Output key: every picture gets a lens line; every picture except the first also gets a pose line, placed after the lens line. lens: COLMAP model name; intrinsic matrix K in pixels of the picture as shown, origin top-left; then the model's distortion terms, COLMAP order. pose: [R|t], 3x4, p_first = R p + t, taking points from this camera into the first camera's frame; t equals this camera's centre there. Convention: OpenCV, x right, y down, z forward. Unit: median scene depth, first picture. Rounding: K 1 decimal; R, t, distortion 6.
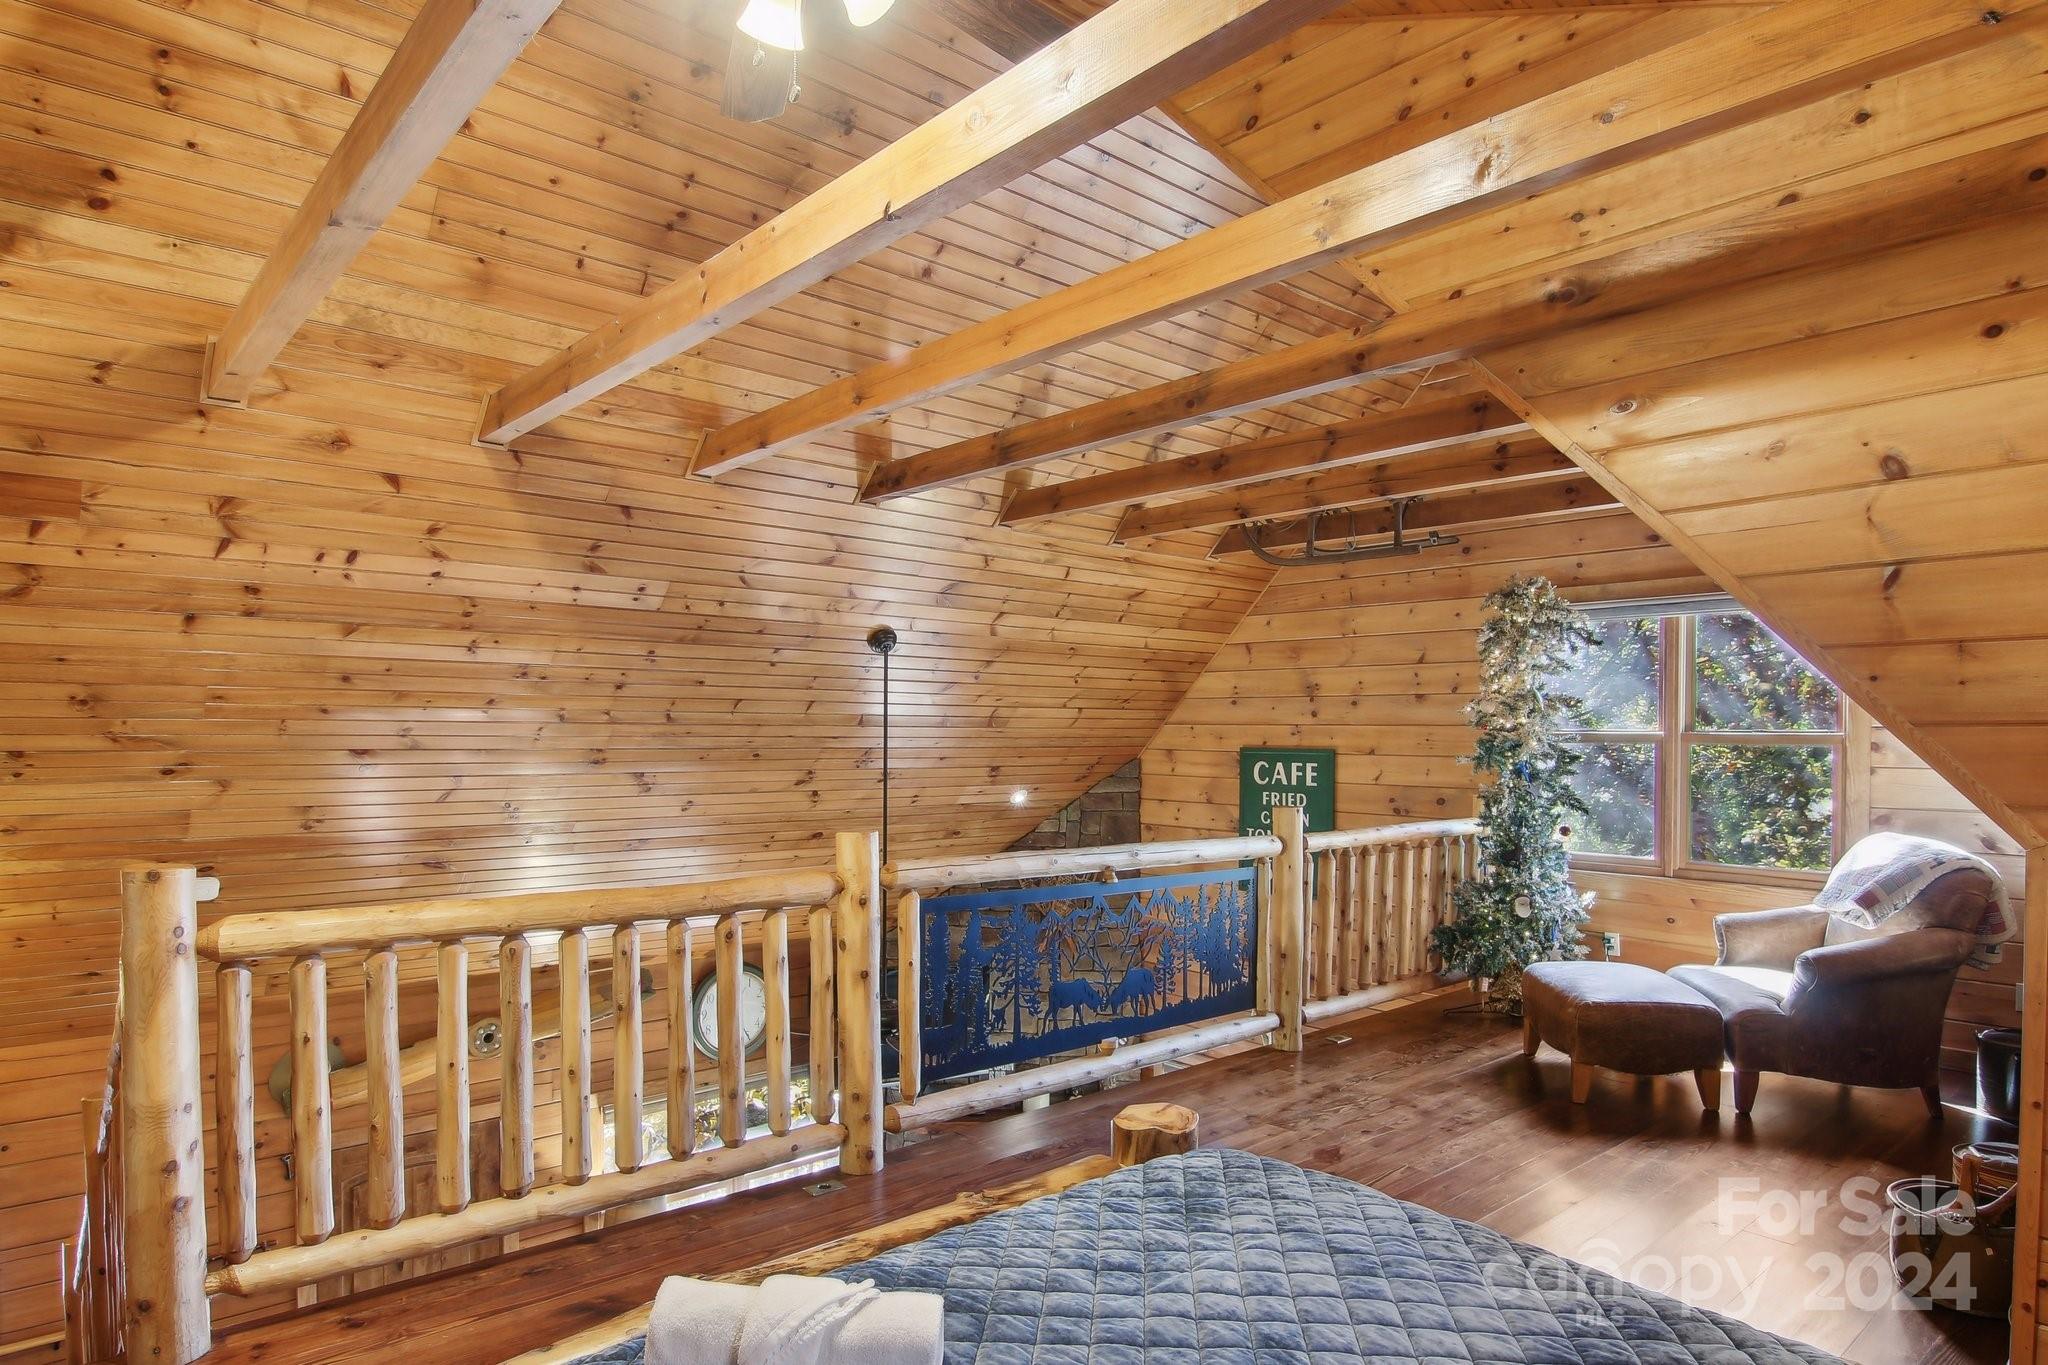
lens RADIAL K [[1166.6, 0, 1038.5], [0, 1166.6, 718.7], [0, 0, 1]] dist [0.005718, -0.023184]
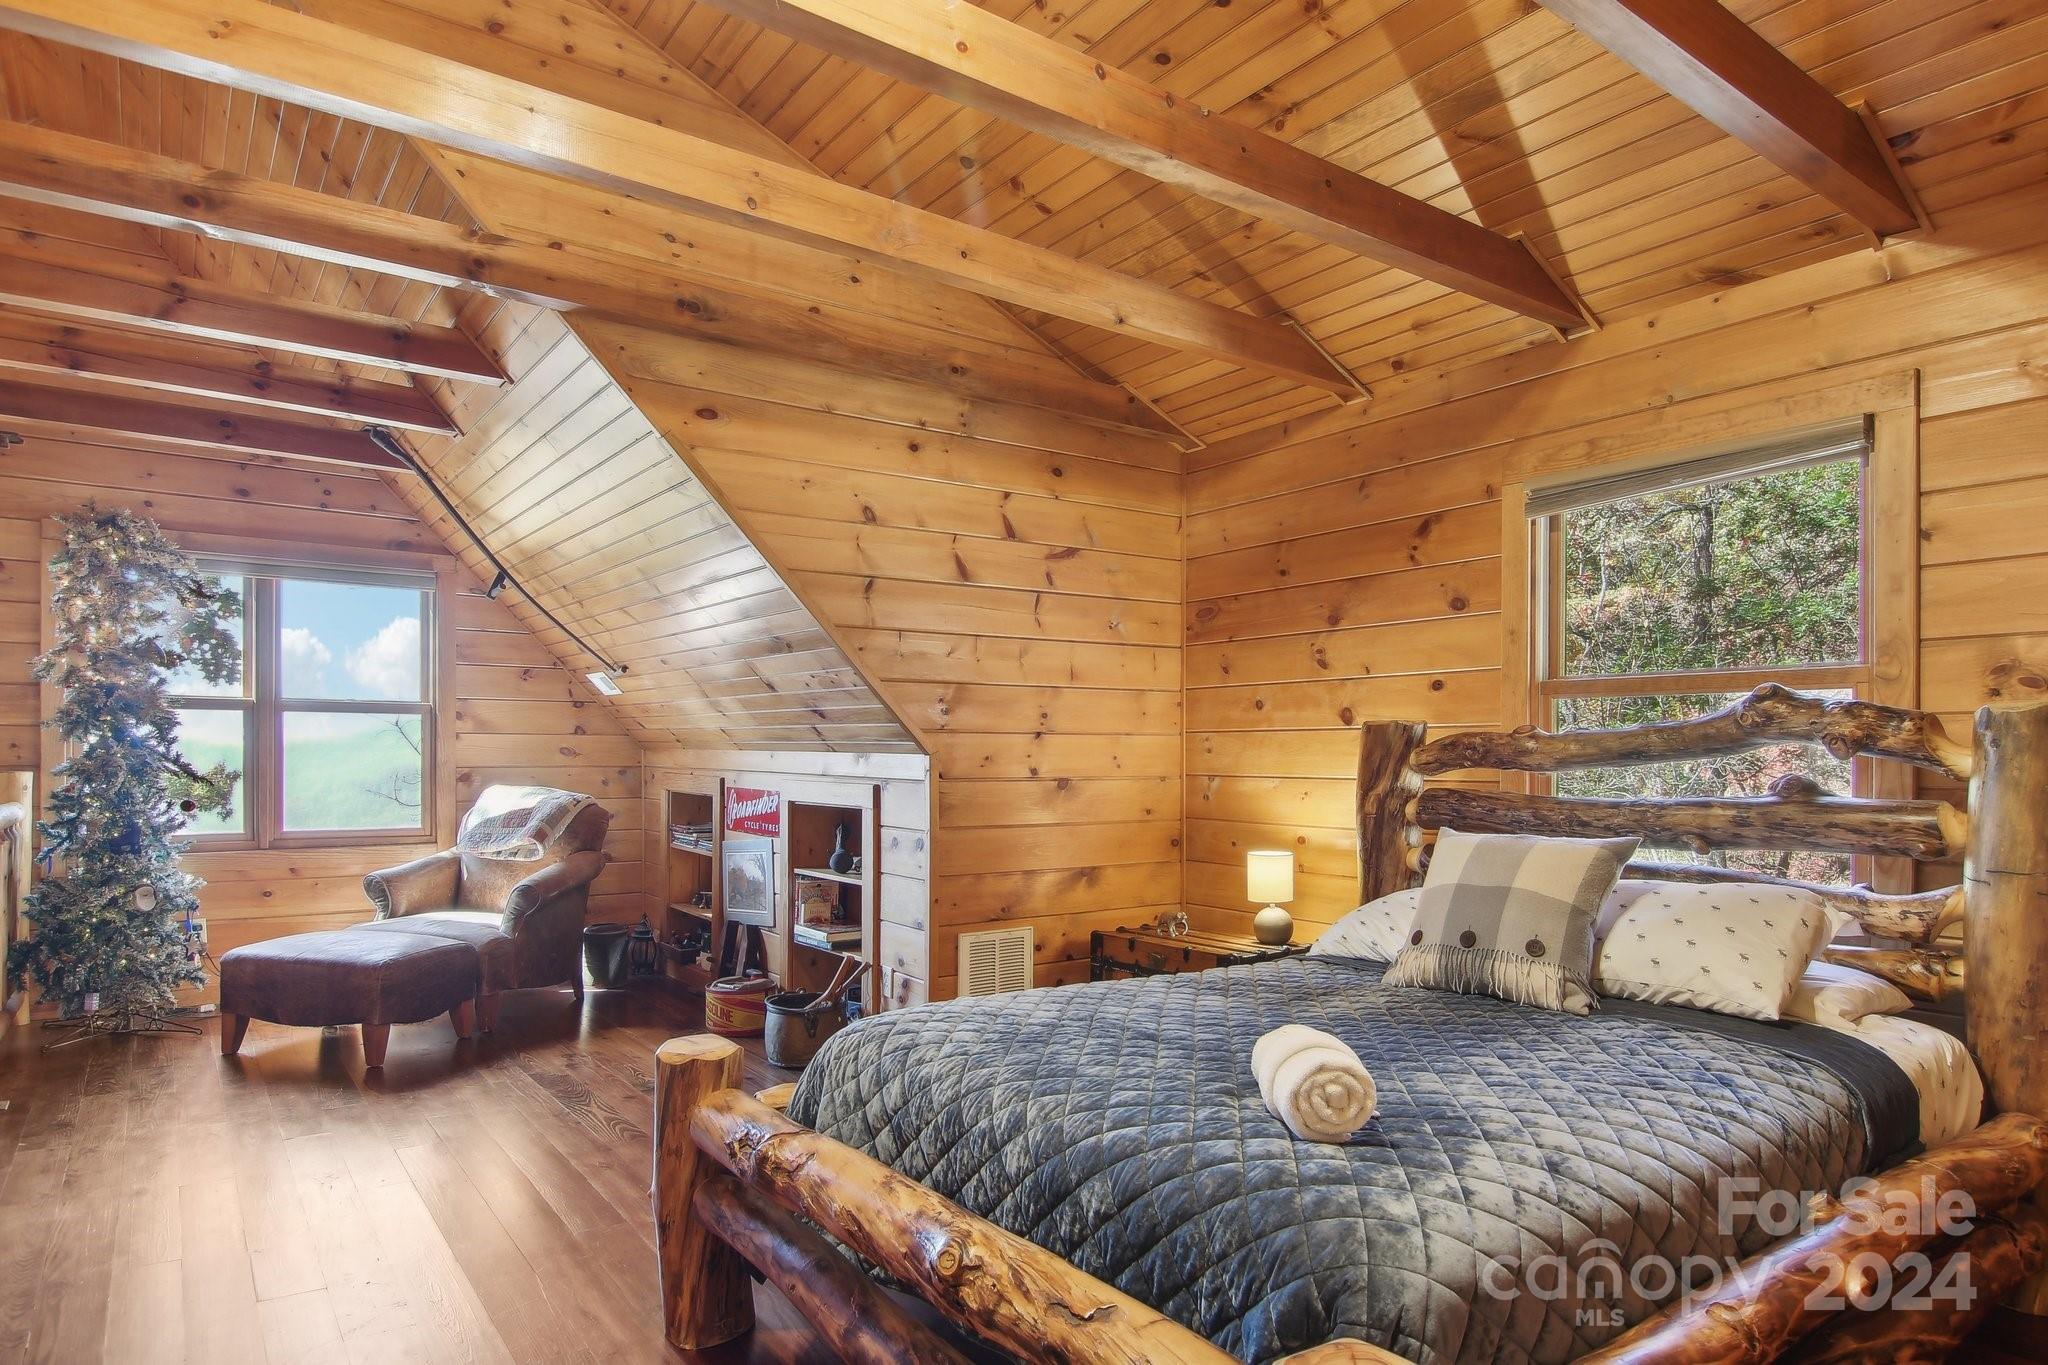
lens RADIAL K [[1178.7, 0, 1025.0], [0, 1178.7, 699.0], [0, 0, 1]] dist [0.004435, -0.023043]
pose [[0.099448, 0.039095, 0.994274, -0.477575], [-0.016828, 0.999151, -0.037603, 0.051168], [-0.994900, -0.012992, 0.100022, 0.376071]]
